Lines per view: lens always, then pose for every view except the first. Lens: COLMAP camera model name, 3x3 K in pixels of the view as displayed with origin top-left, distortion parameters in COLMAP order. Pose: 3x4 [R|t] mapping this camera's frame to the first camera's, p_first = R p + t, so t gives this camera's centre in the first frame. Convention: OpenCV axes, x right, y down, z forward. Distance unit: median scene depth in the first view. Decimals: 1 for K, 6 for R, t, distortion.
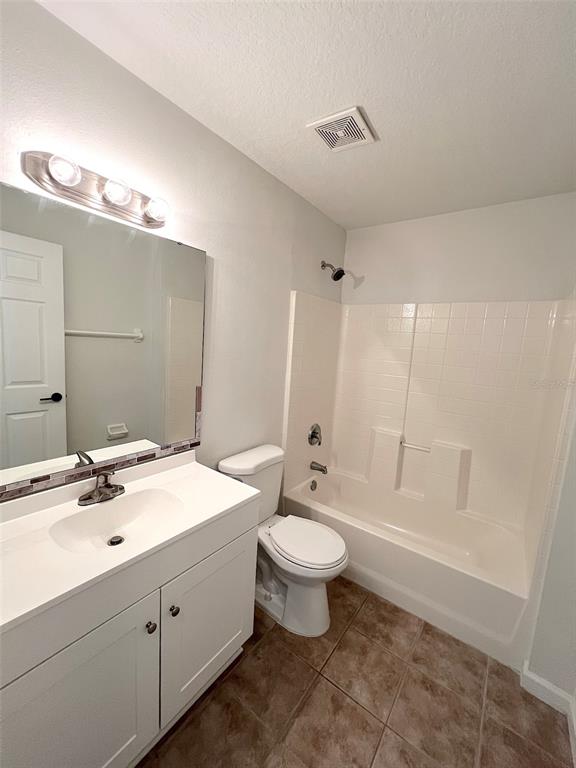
lens RADIAL K [[308.8, 0, 288.4], [0, 308.8, 379.0], [0, 0, 1]] dist [-0.002503, 0.000842]
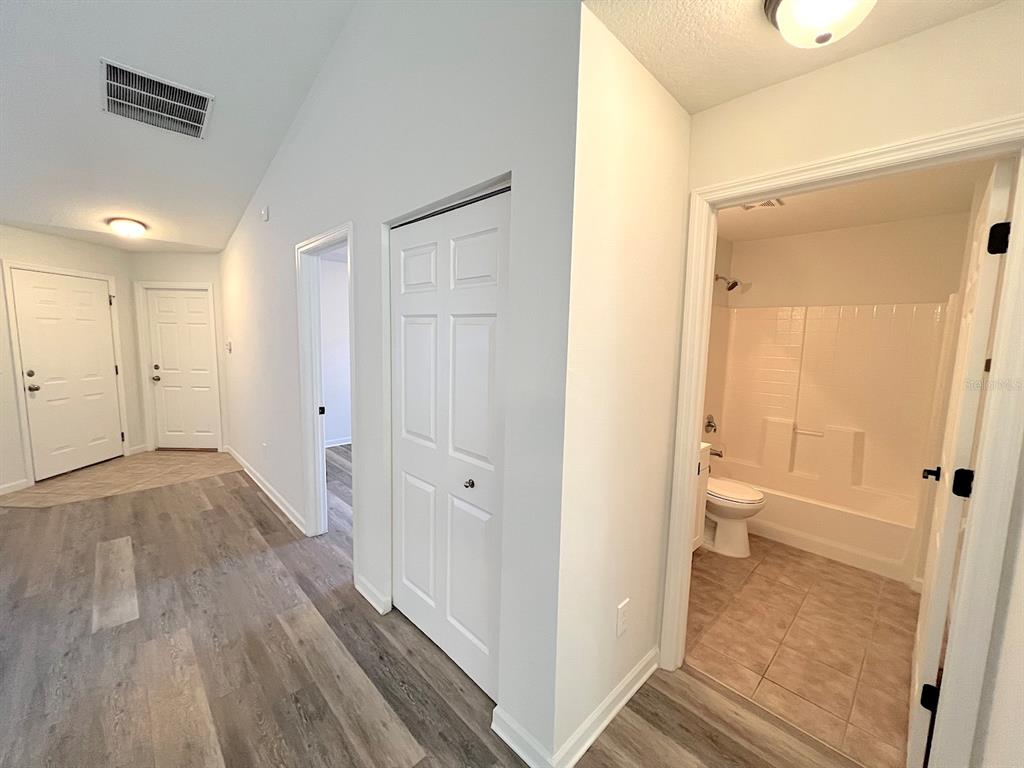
lens RADIAL K [[411.7, 0, 511.6], [0, 411.7, 385.2], [0, 0, 1]] dist [-0.002503, 0.000842]
pose [[0.985140, -0.026719, -0.169662, -0.422735], [0.024820, 0.999603, -0.013306, 0.043416], [0.169951, 0.008897, 0.985412, -0.709258]]
